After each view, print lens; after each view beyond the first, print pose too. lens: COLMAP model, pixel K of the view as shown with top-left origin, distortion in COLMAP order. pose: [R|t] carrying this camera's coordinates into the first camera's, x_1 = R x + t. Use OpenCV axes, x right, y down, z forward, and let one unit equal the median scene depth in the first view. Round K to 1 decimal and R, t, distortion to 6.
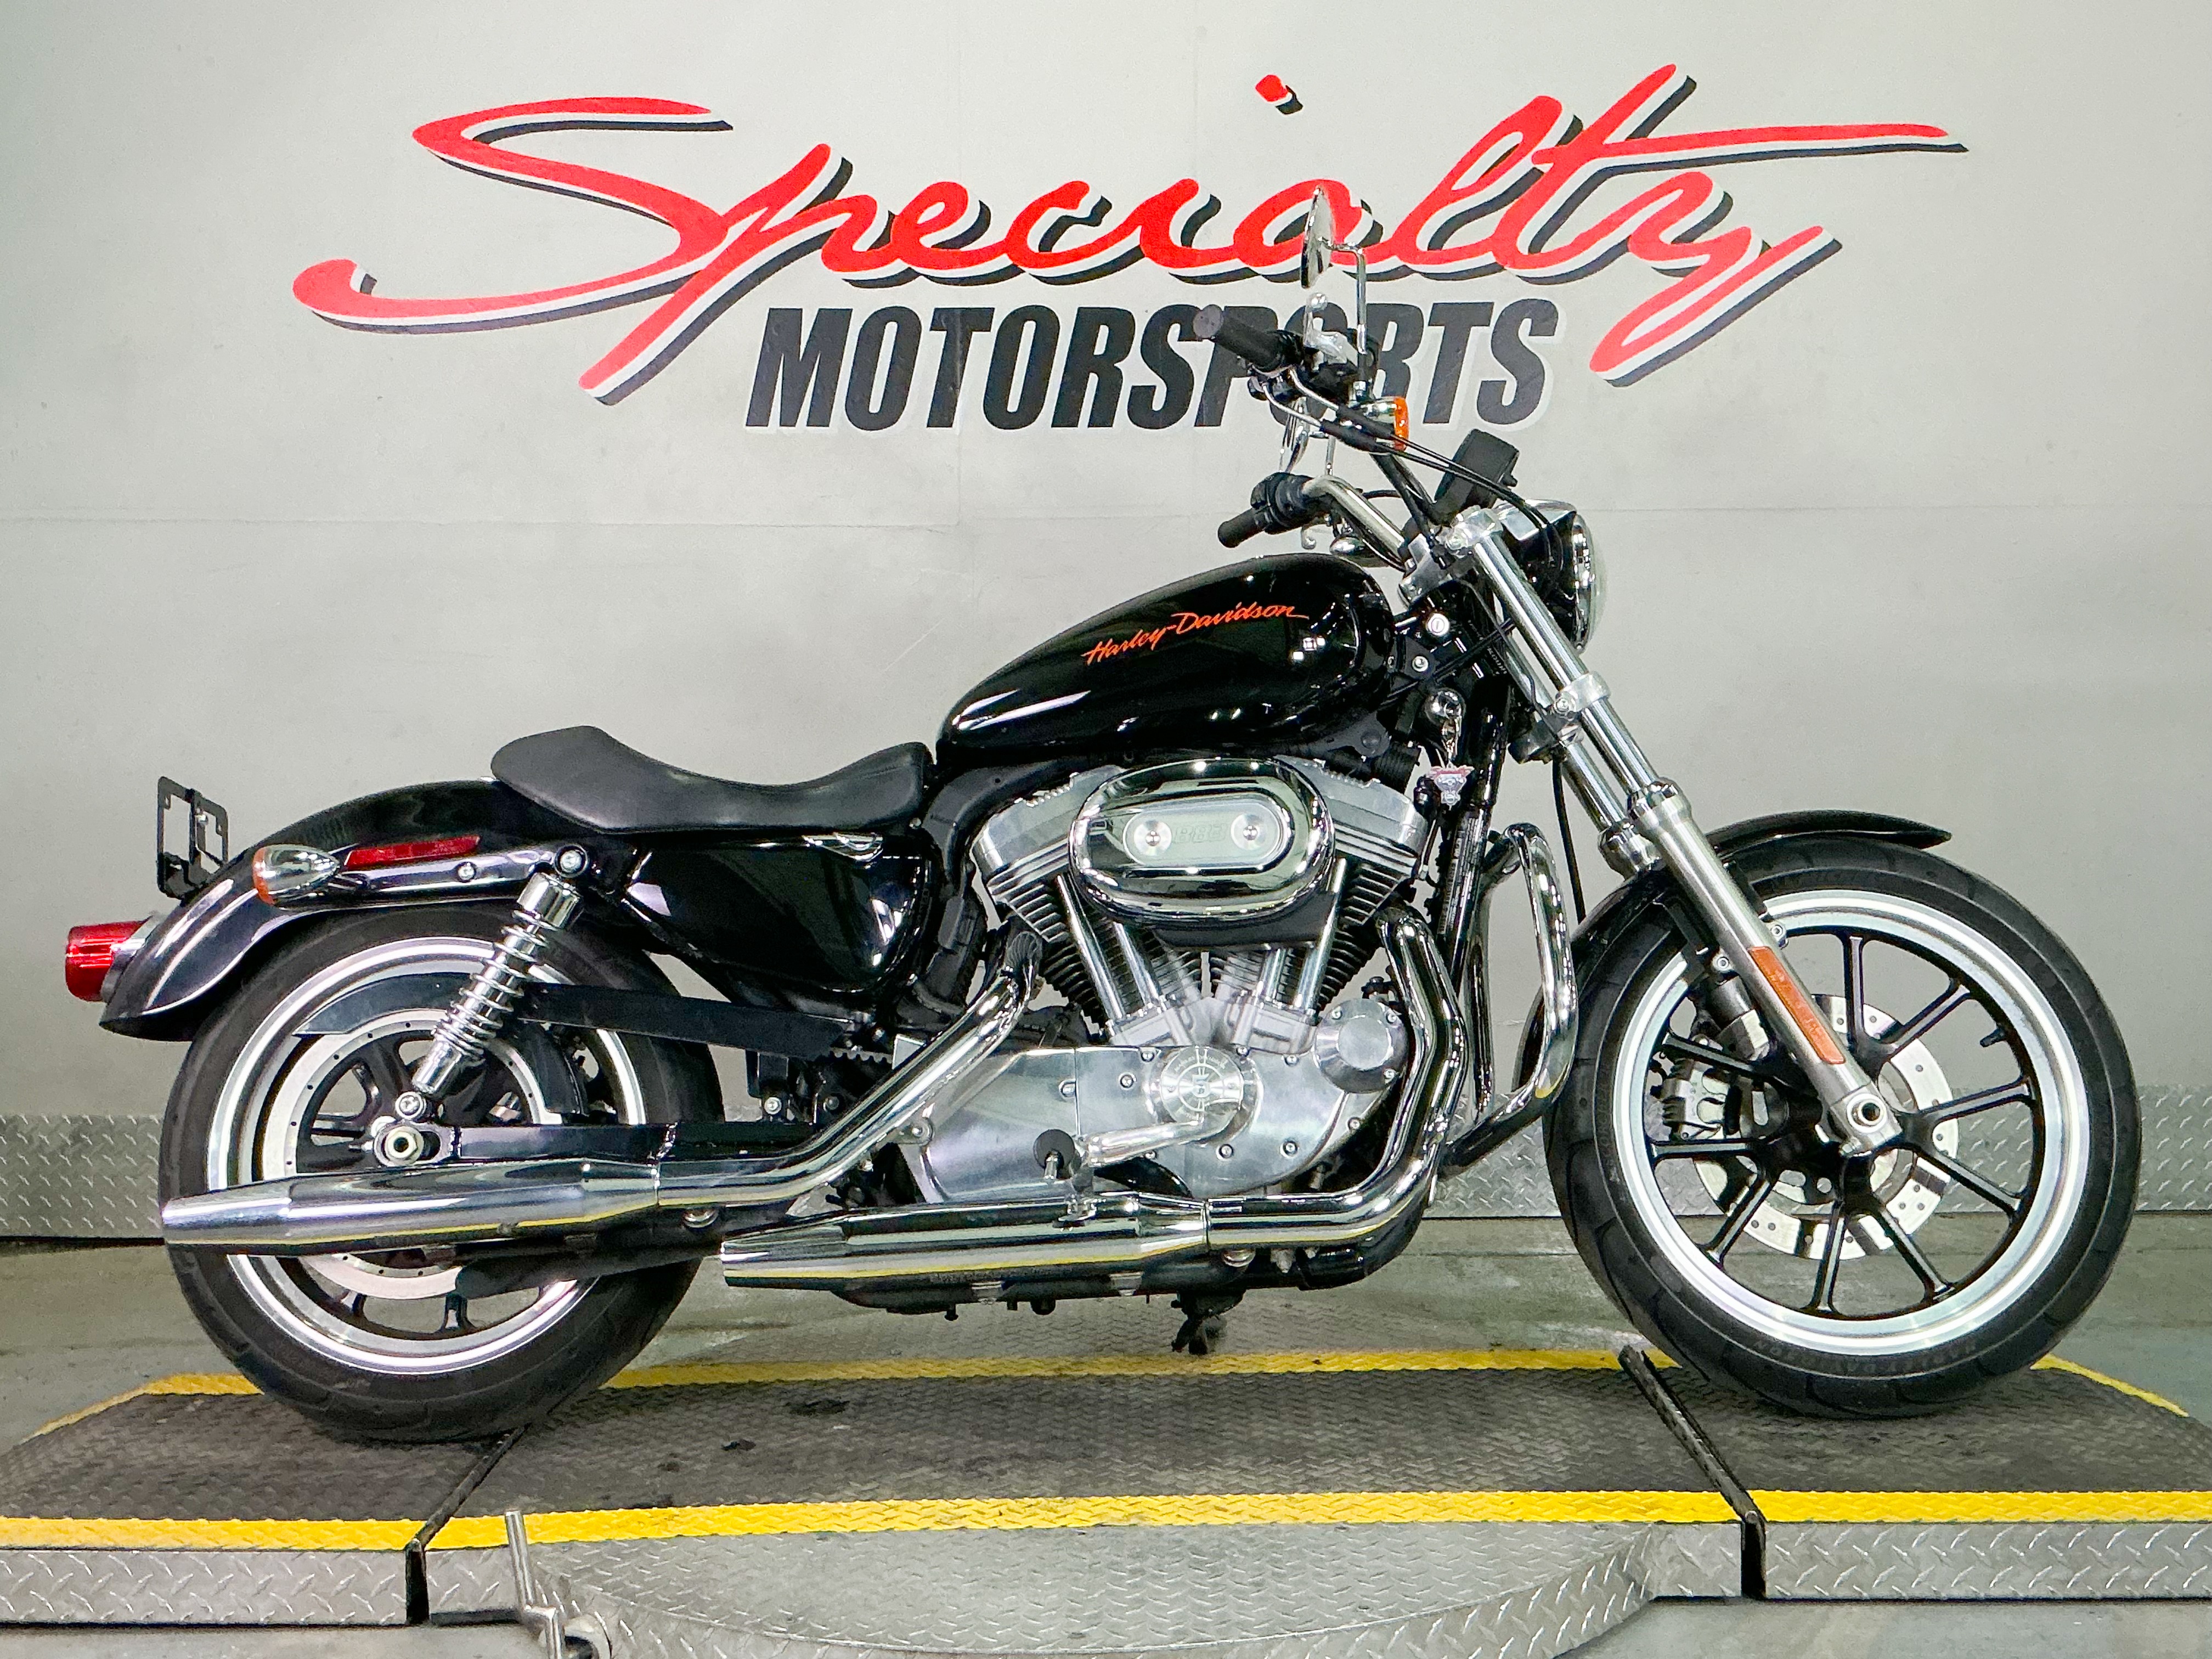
lens RADIAL K [[2454.1, 0, 1095.0], [0, 2454.1, 831.6], [0, 0, 1]] dist [0.054032, 0.000000]
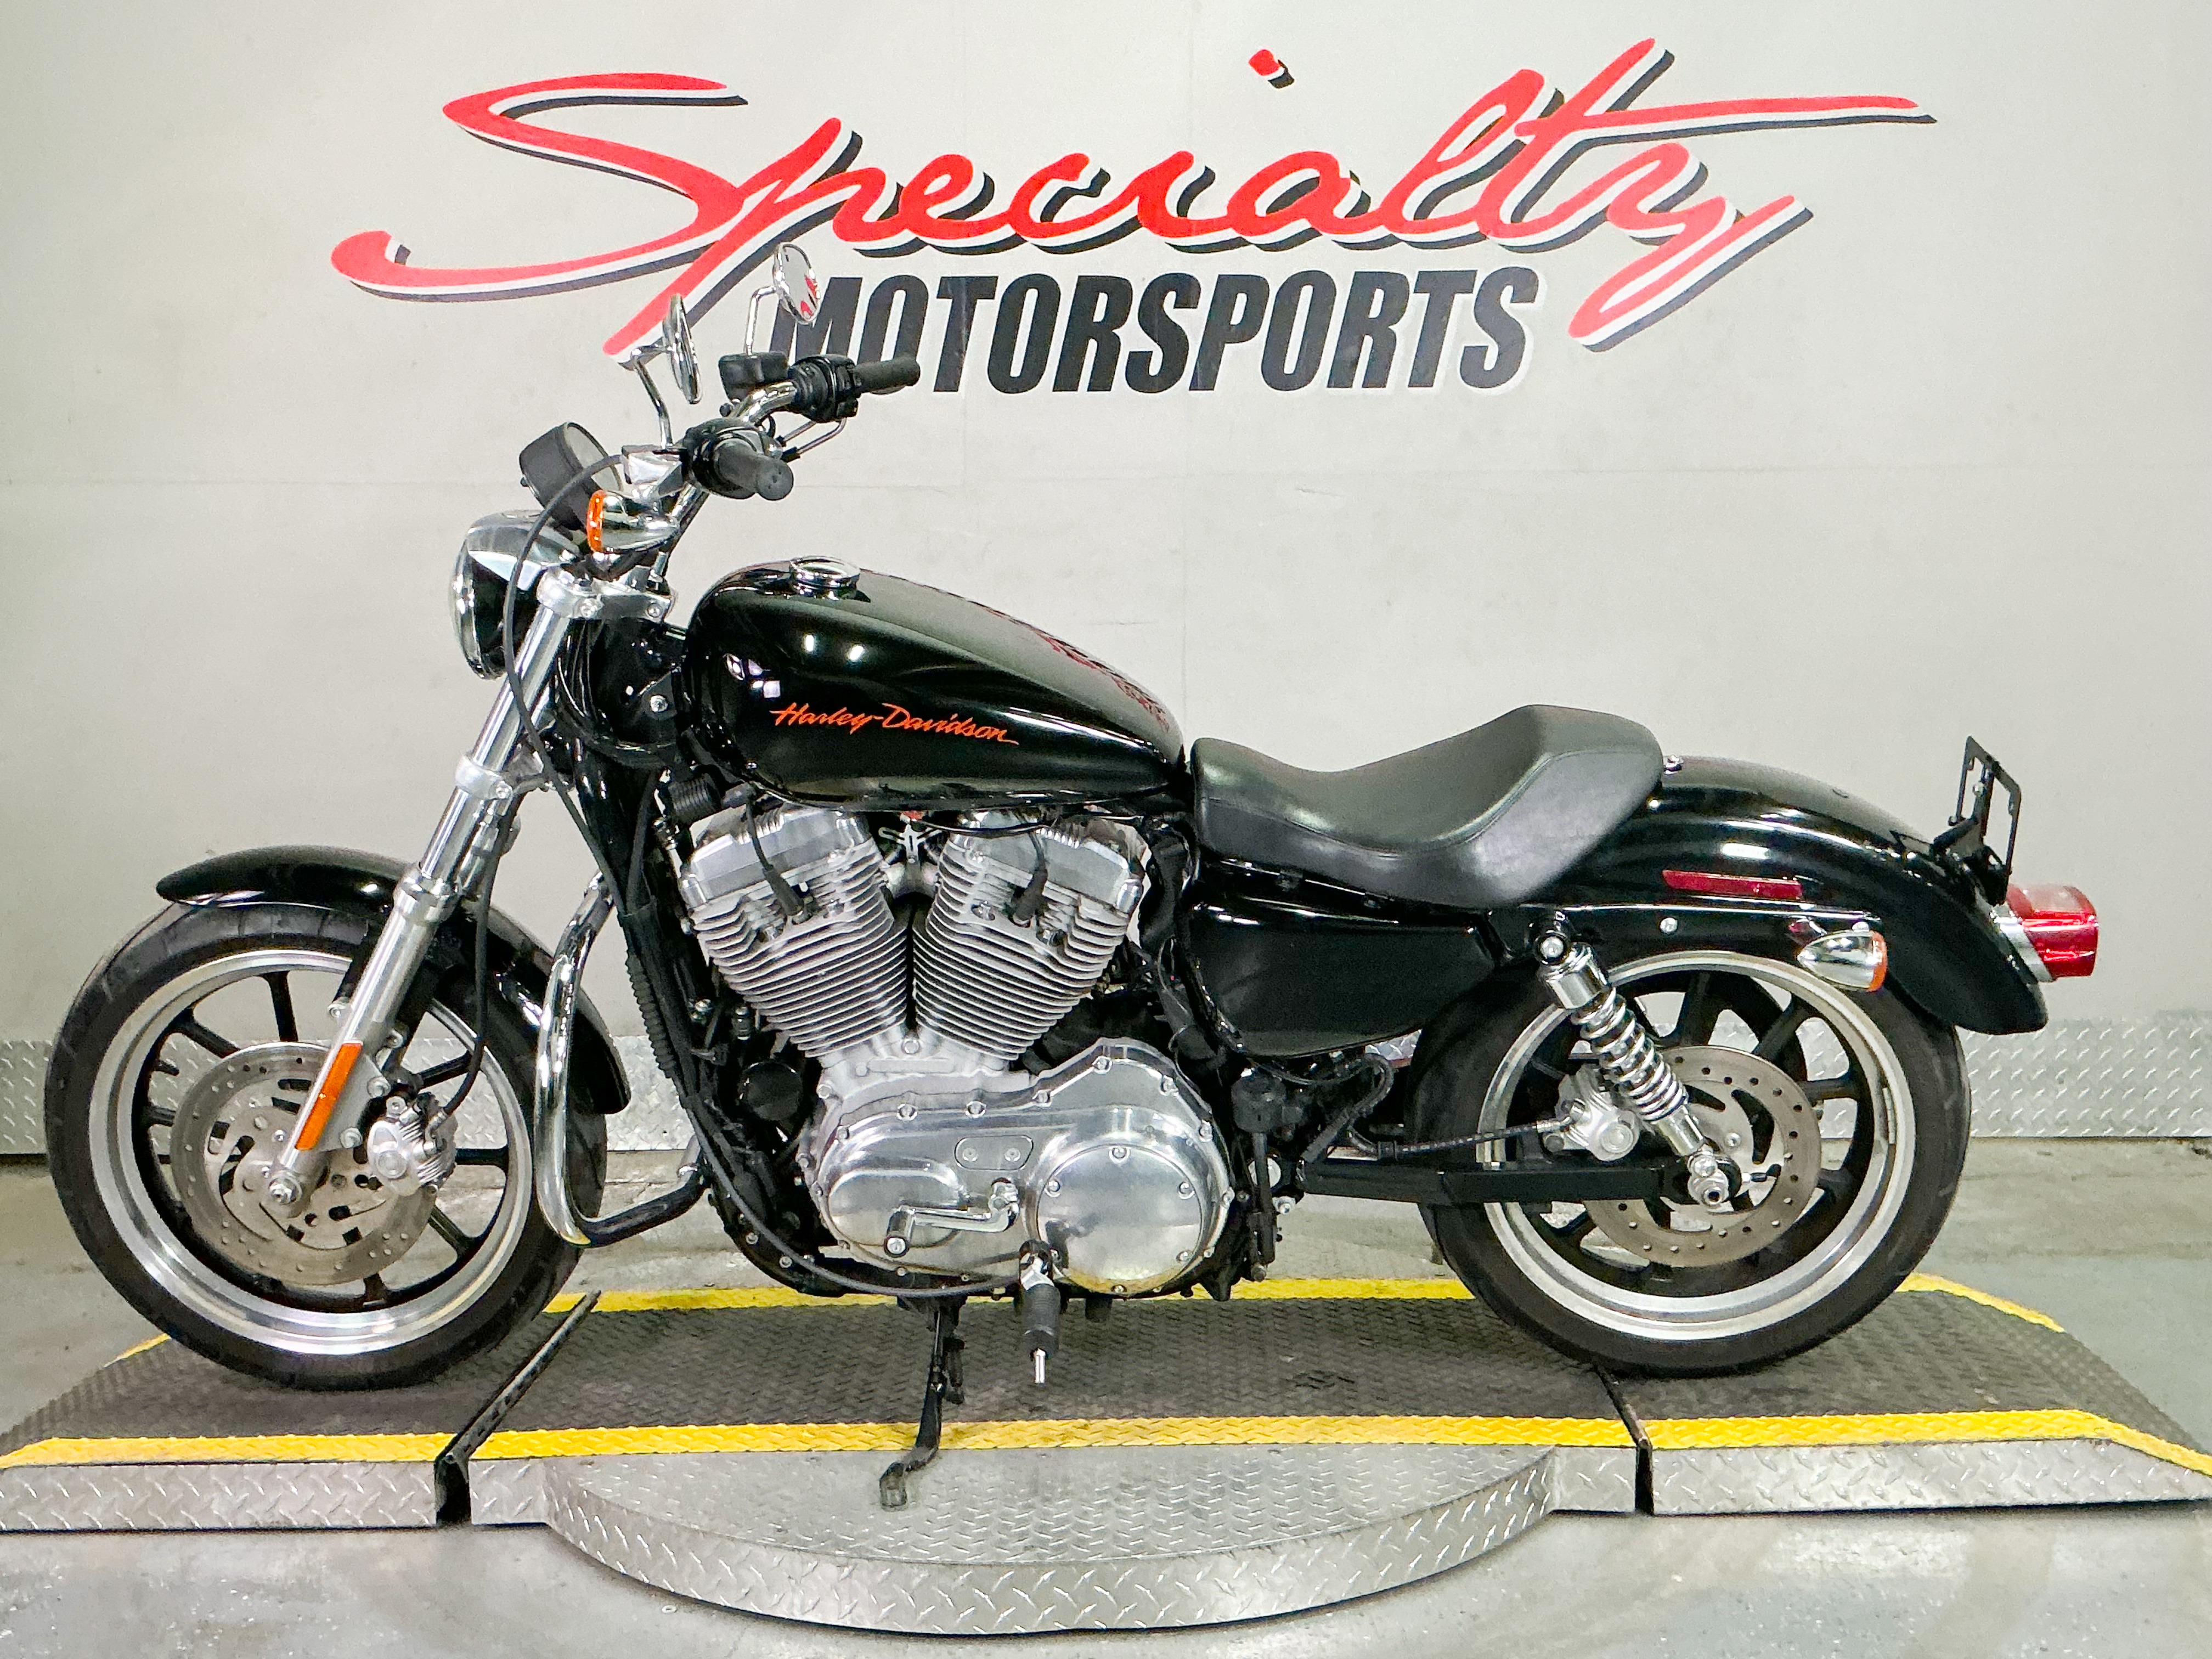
lens RADIAL K [[2454.1, 0, 1089.1], [0, 2454.1, 834.6], [0, 0, 1]] dist [0.054032, 0.000000]
pose [[0.999847, 0.001644, -0.017425, 0.016380], [-0.000808, 0.998851, 0.047914, -0.026185], [0.017483, -0.047893, 0.998699, -0.055187]]
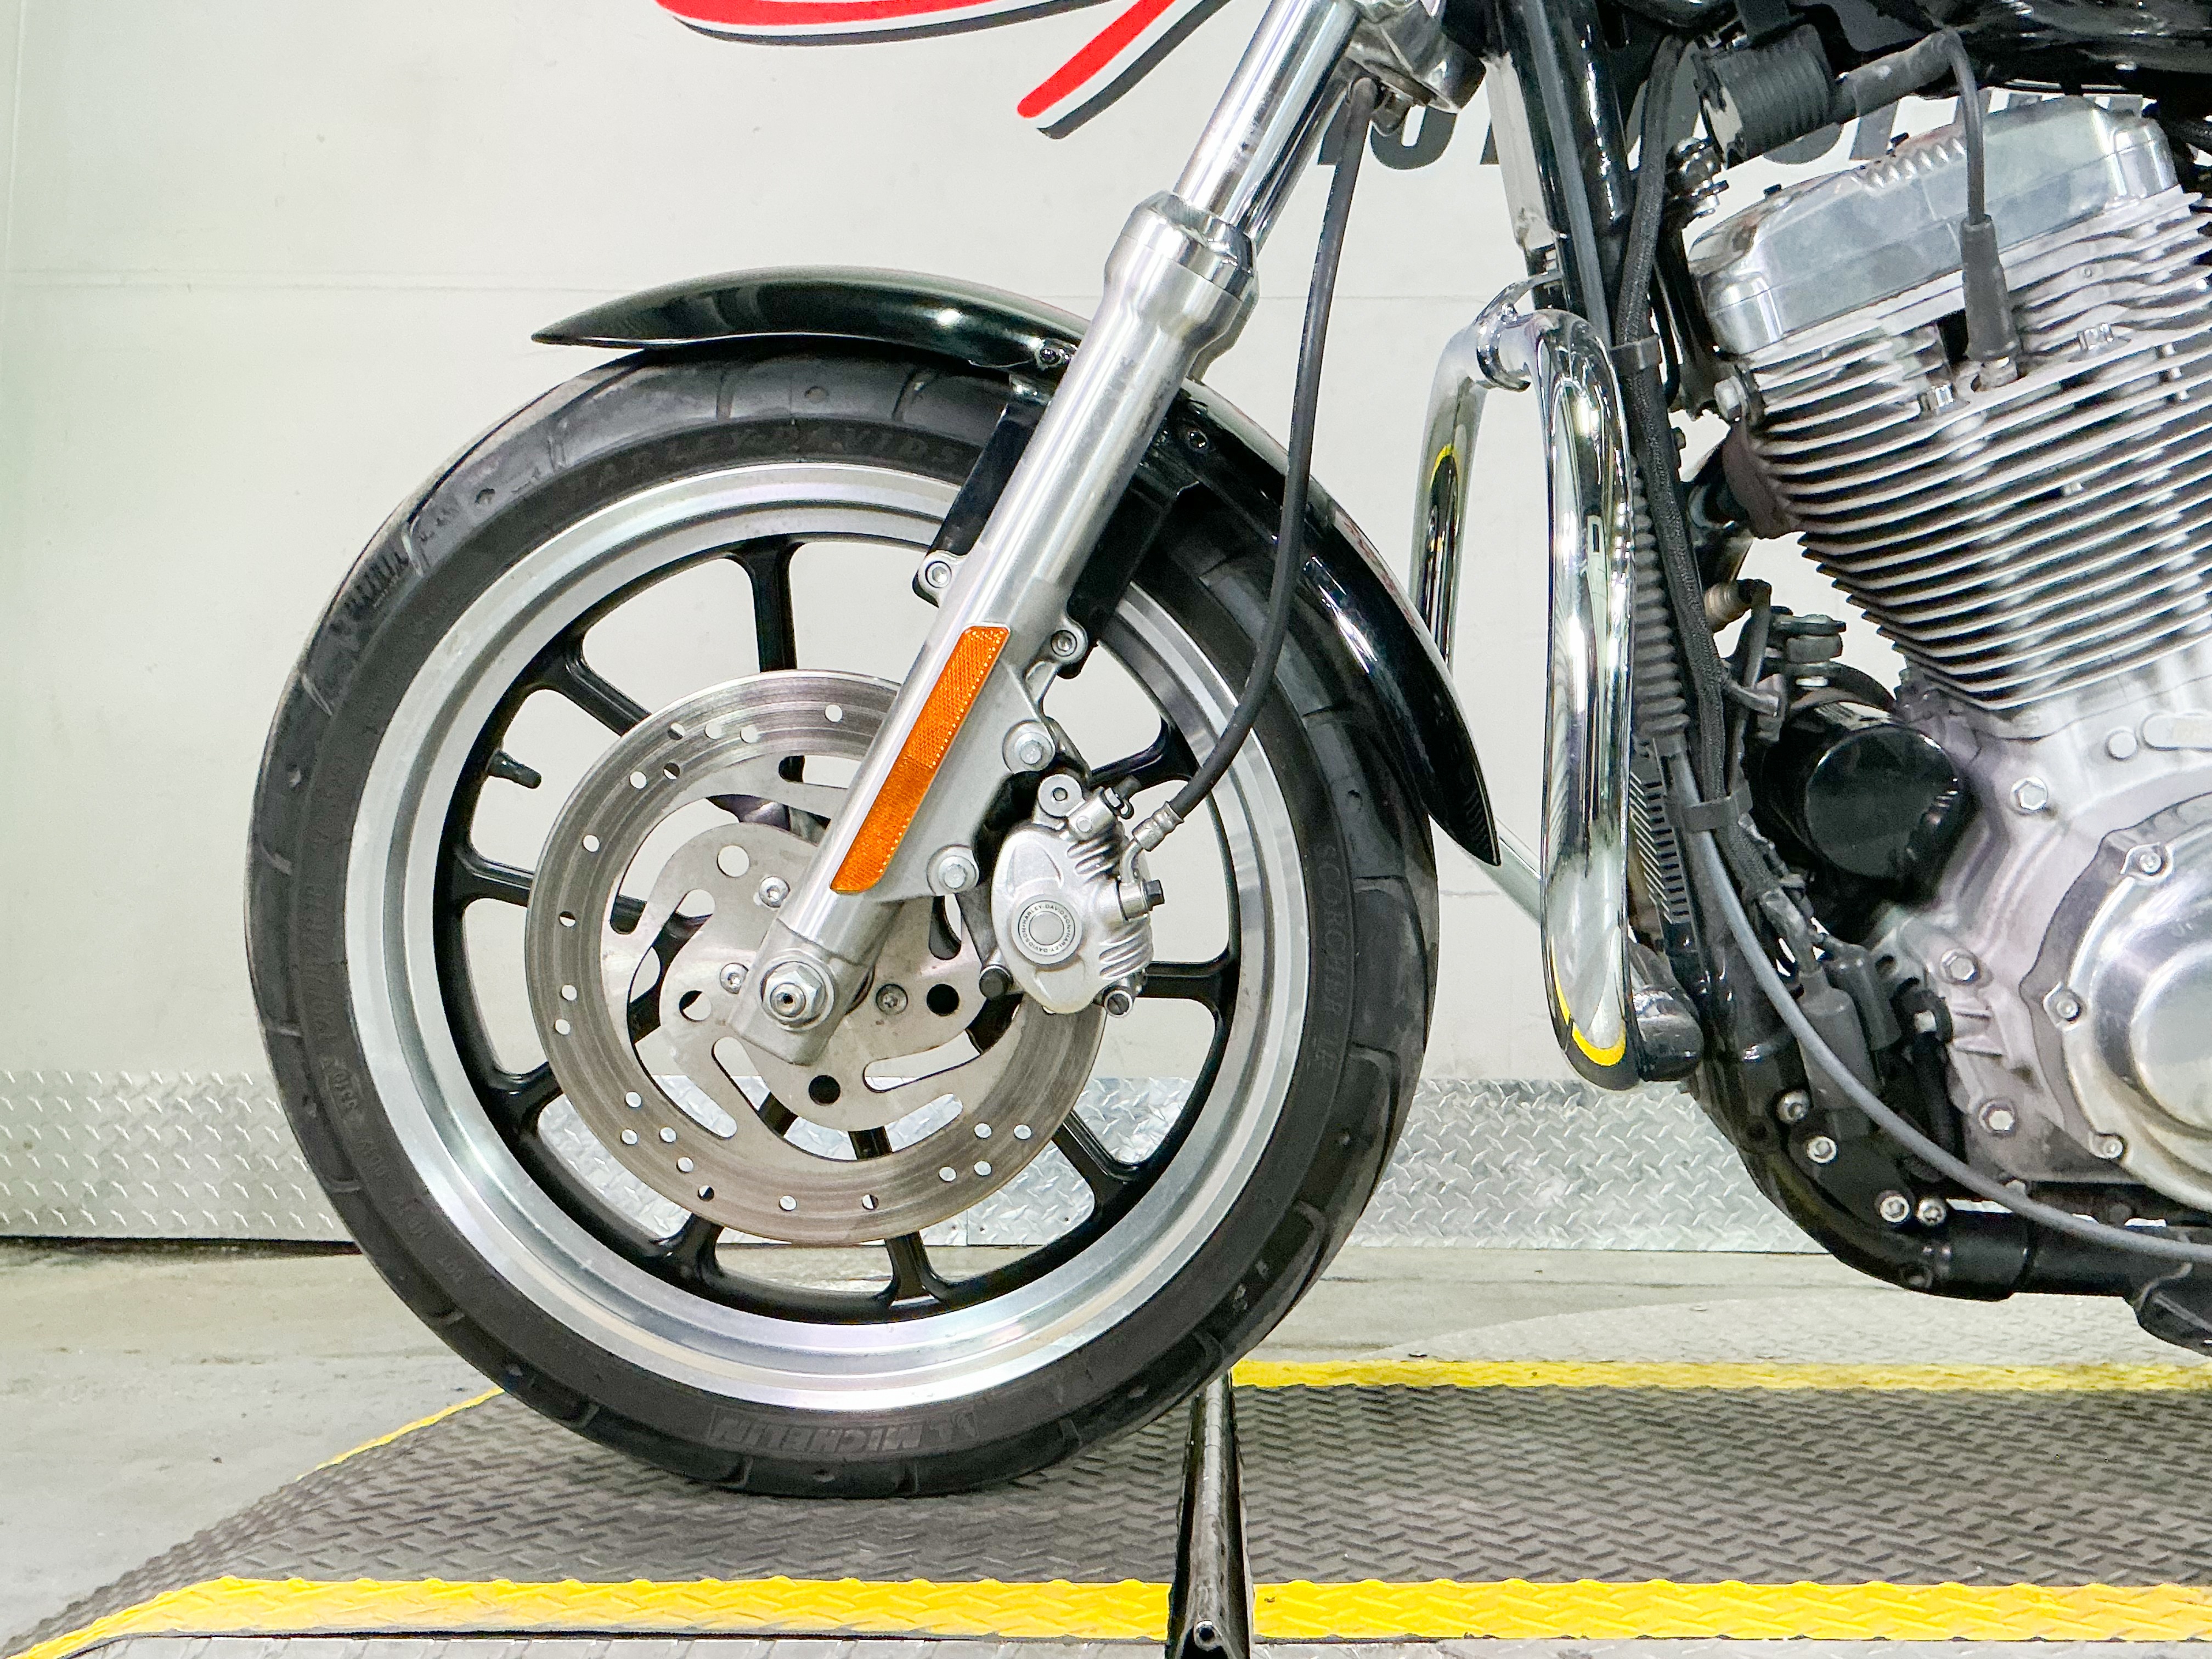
lens RADIAL K [[2290.6, 0, 1094.4], [0, 2290.6, 825.1], [0, 0, 1]] dist [0.088820, 0.000000]
pose [[0.999442, 0.013770, -0.030436, -0.159133], [-0.016405, 0.995978, -0.088089, 0.098496], [0.029101, 0.088539, 0.995648, 0.310900]]
